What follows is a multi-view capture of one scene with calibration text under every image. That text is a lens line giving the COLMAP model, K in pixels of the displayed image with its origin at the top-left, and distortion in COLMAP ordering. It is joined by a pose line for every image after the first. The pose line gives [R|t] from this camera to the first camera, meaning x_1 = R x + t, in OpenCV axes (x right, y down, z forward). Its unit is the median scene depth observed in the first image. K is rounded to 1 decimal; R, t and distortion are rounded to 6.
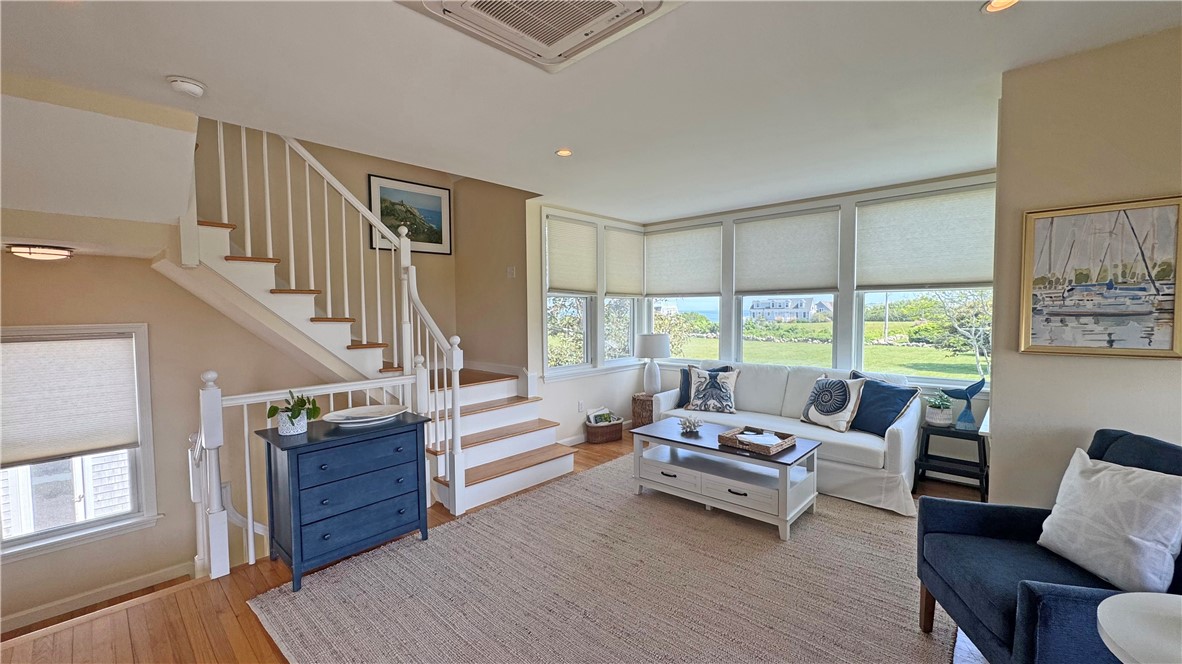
lens RADIAL K [[471.0, 0, 591.0], [0, 471.0, 332.0], [0, 0, 1]] dist [-0.004797, -0.000096]
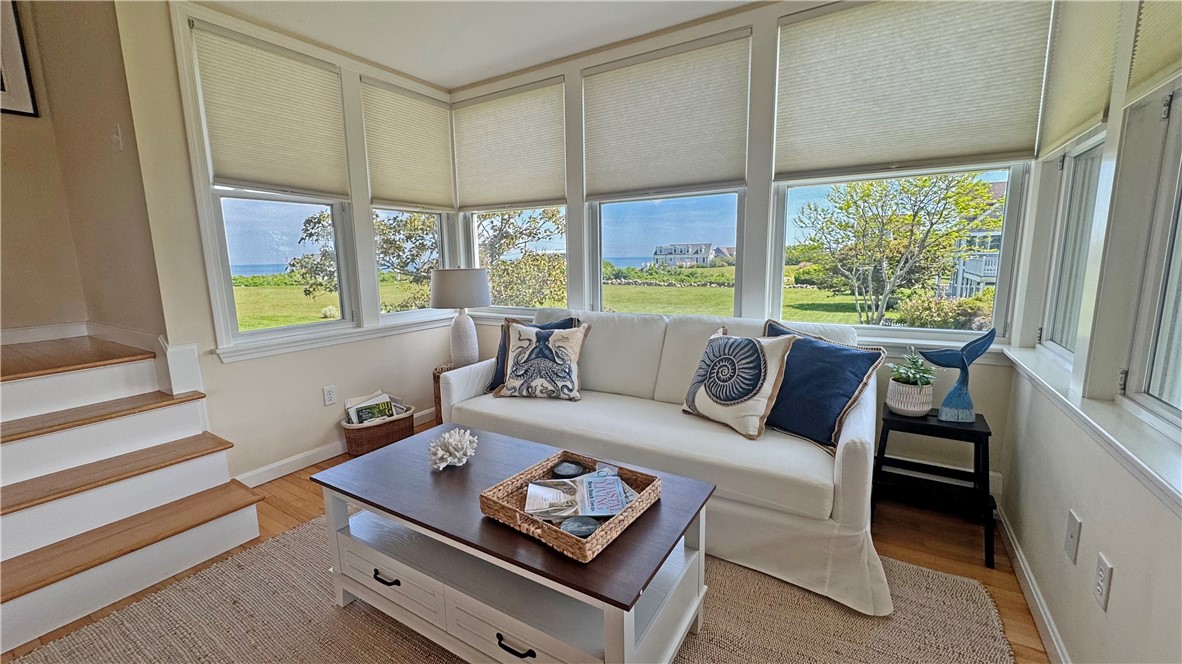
lens RADIAL K [[471.0, 0, 591.0], [0, 471.0, 332.0], [0, 0, 1]] dist [-0.004797, -0.000096]
pose [[0.981343, -0.040177, 0.188019, 0.213229], [0.019342, 0.993592, 0.111362, 0.025238], [-0.191288, -0.105648, 0.975832, 0.433664]]
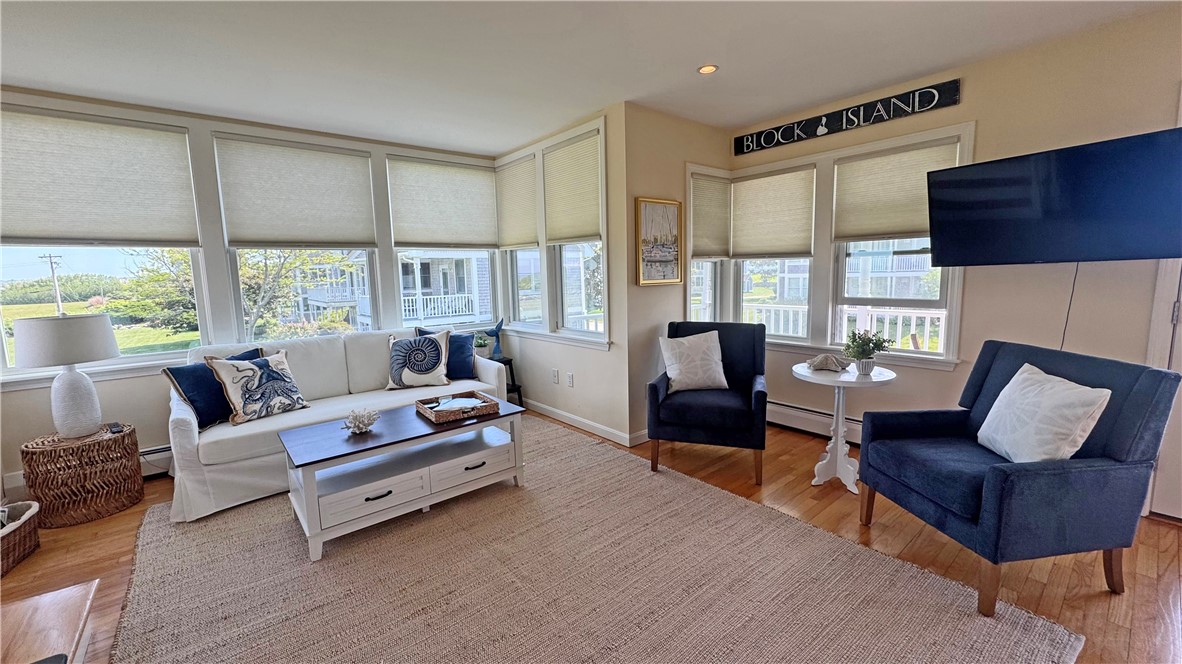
lens RADIAL K [[471.0, 0, 591.0], [0, 471.0, 332.0], [0, 0, 1]] dist [-0.004797, -0.000096]
pose [[0.128678, -0.120019, 0.984397, -0.345388], [0.069146, 0.991319, 0.111825, 0.005086], [-0.989273, 0.053678, 0.135860, 0.447850]]
